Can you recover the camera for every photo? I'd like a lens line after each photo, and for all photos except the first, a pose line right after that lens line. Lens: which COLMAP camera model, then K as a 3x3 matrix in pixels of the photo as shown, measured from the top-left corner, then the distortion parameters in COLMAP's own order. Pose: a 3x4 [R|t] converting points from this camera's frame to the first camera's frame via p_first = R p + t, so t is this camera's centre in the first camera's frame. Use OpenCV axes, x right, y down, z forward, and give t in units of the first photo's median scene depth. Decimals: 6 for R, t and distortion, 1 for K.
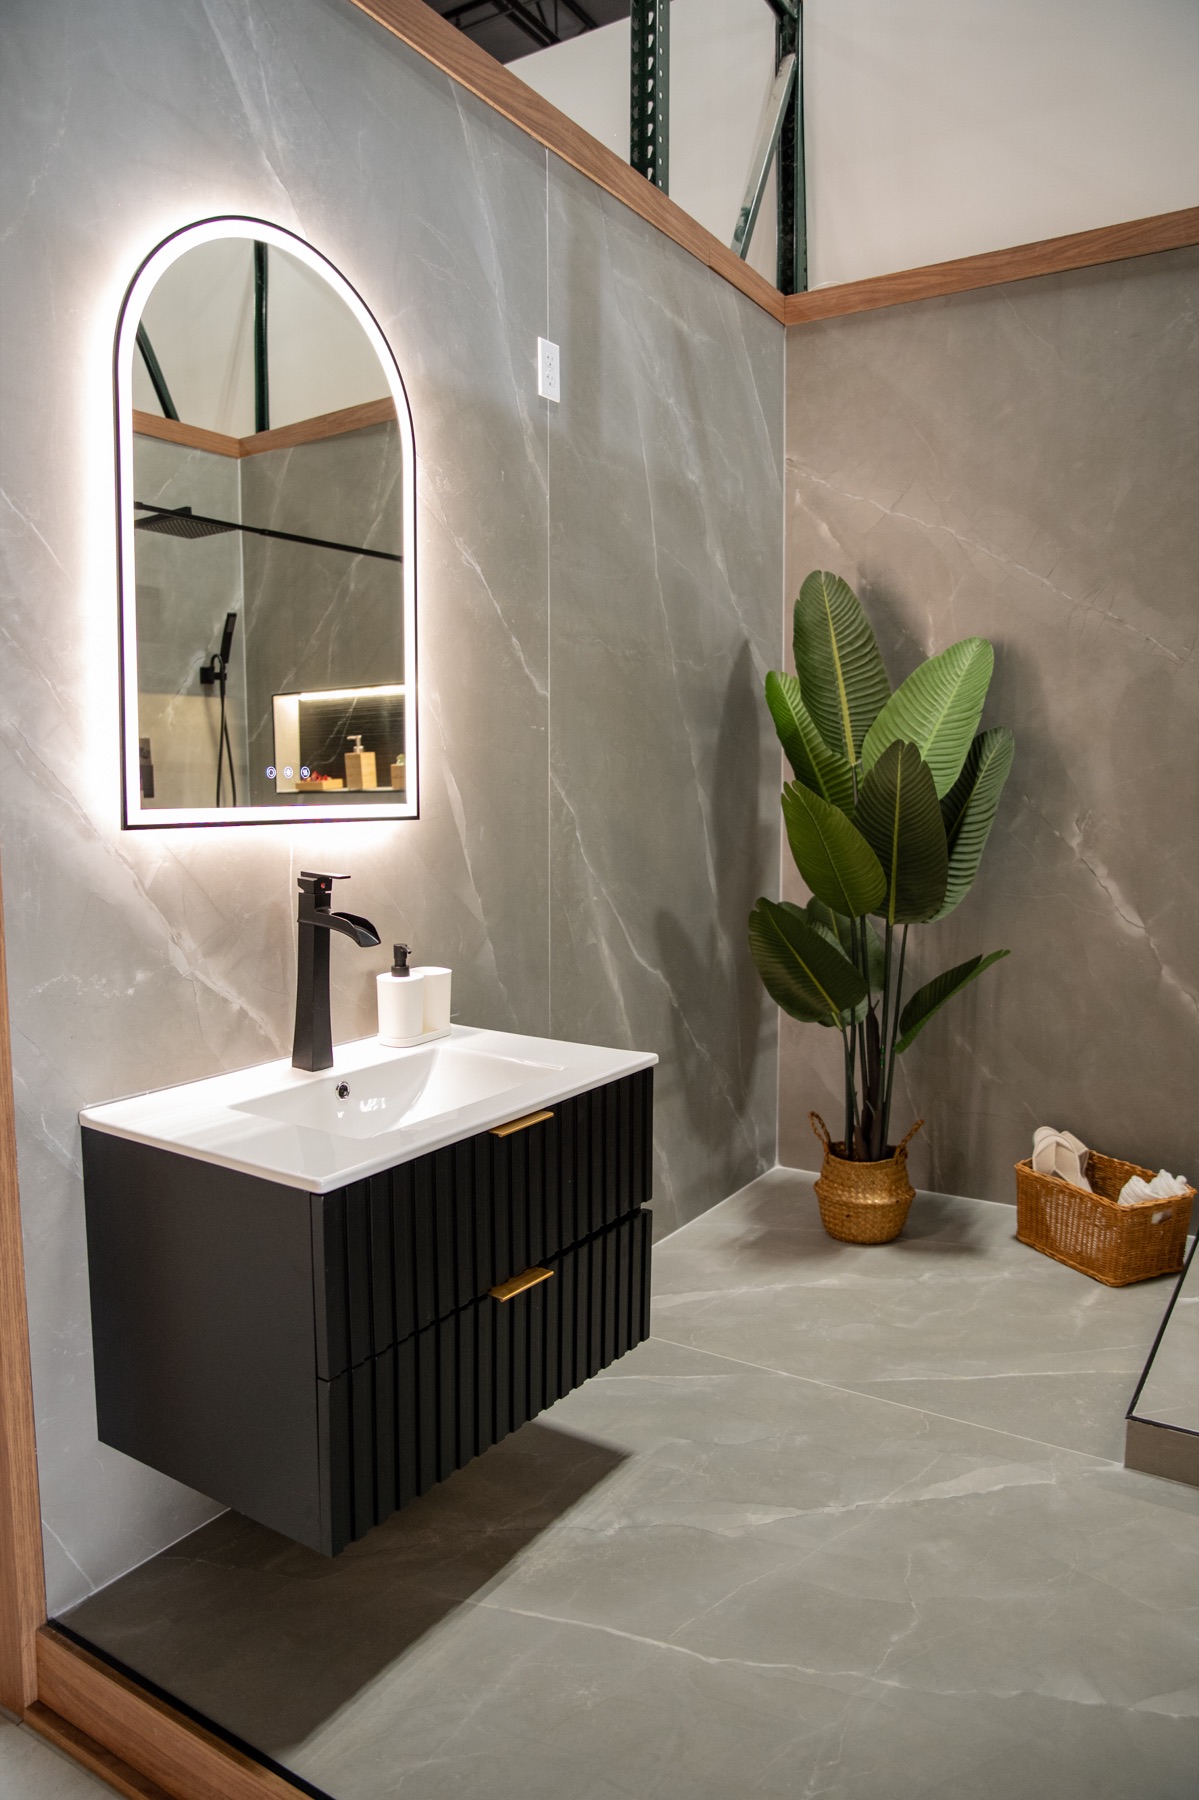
lens RADIAL K [[1218.1, 0, 594.8], [0, 1218.1, 911.9], [0, 0, 1]] dist [-0.096480, 0.050829]
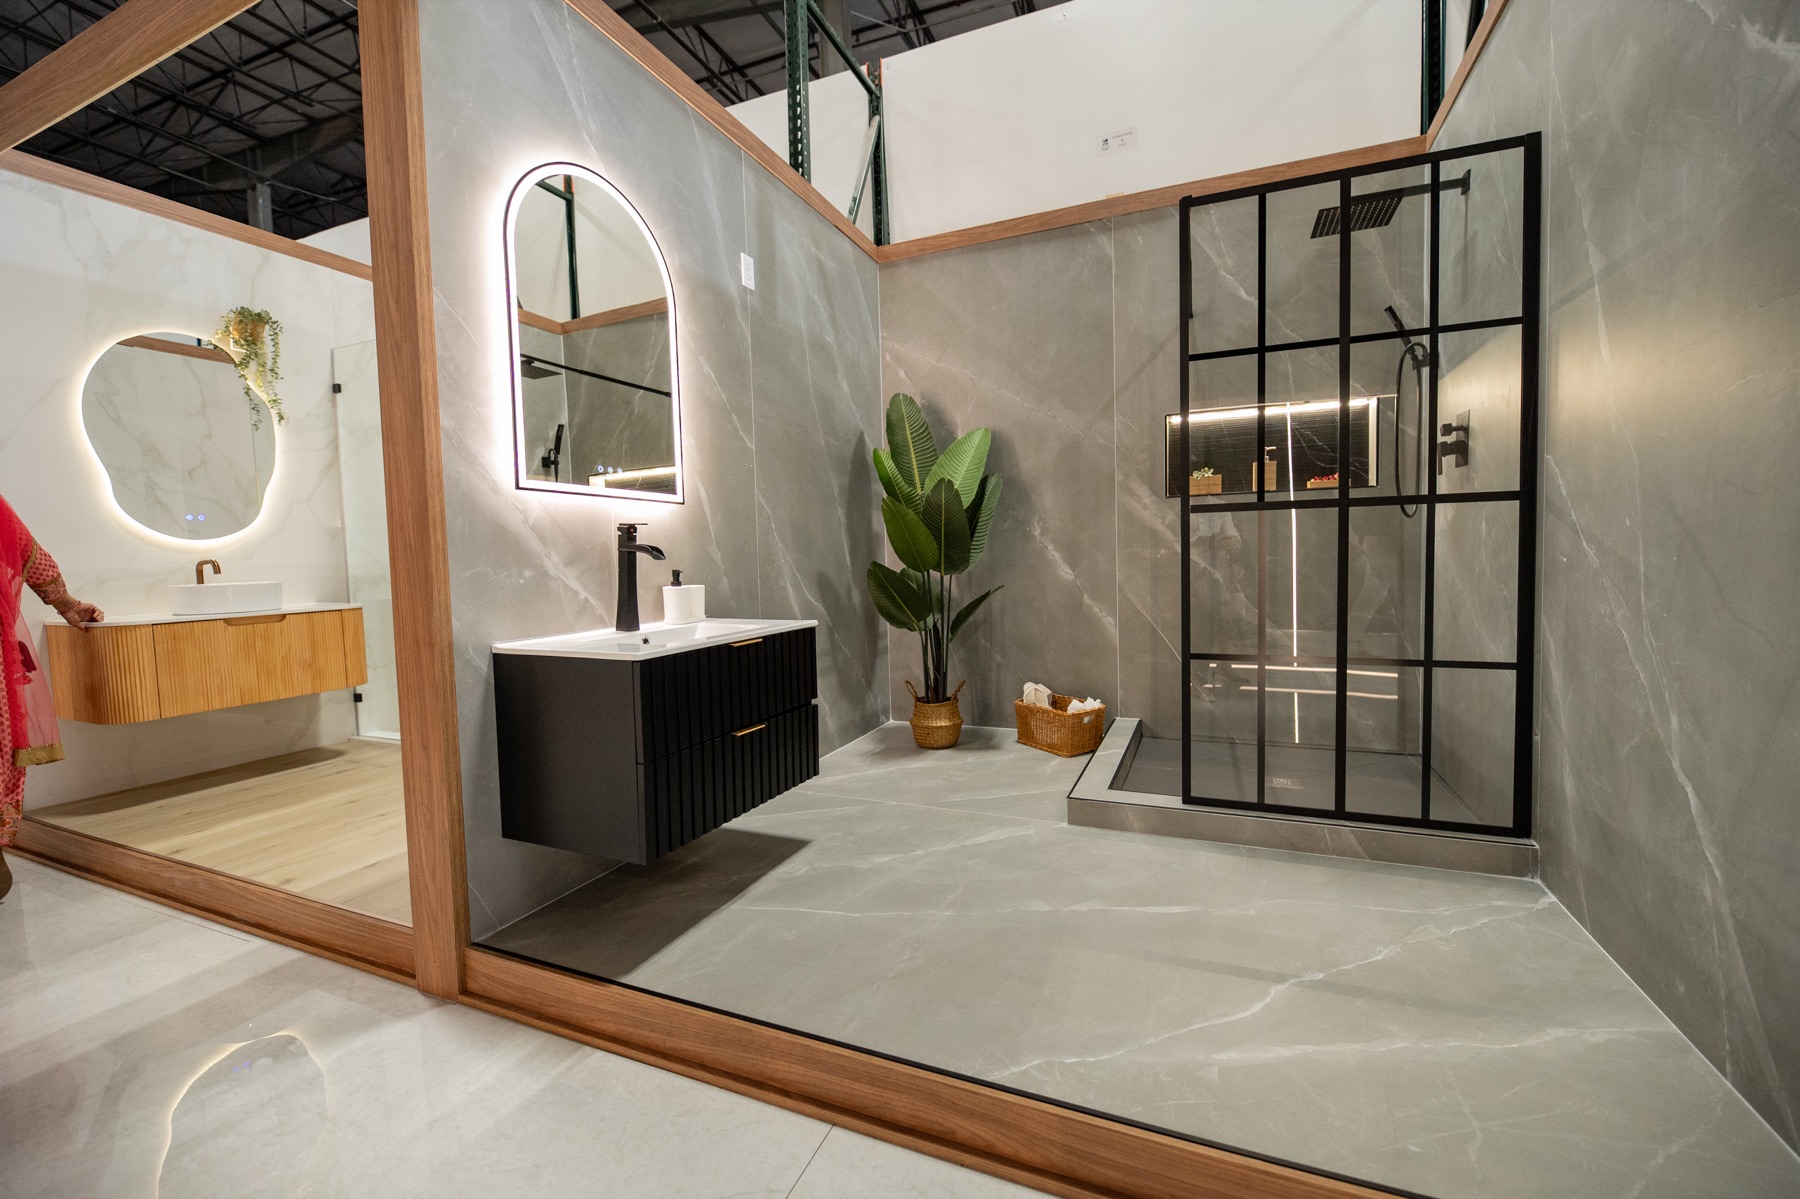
lens RADIAL K [[714.9, 0, 914.3], [0, 714.9, 600.3], [0, 0, 1]] dist [-0.005482, -0.001586]
pose [[0.984143, -0.034066, 0.174074, 0.005399], [0.041995, 0.998232, -0.042072, 0.109558], [-0.172333, 0.048715, 0.983833, -0.105317]]
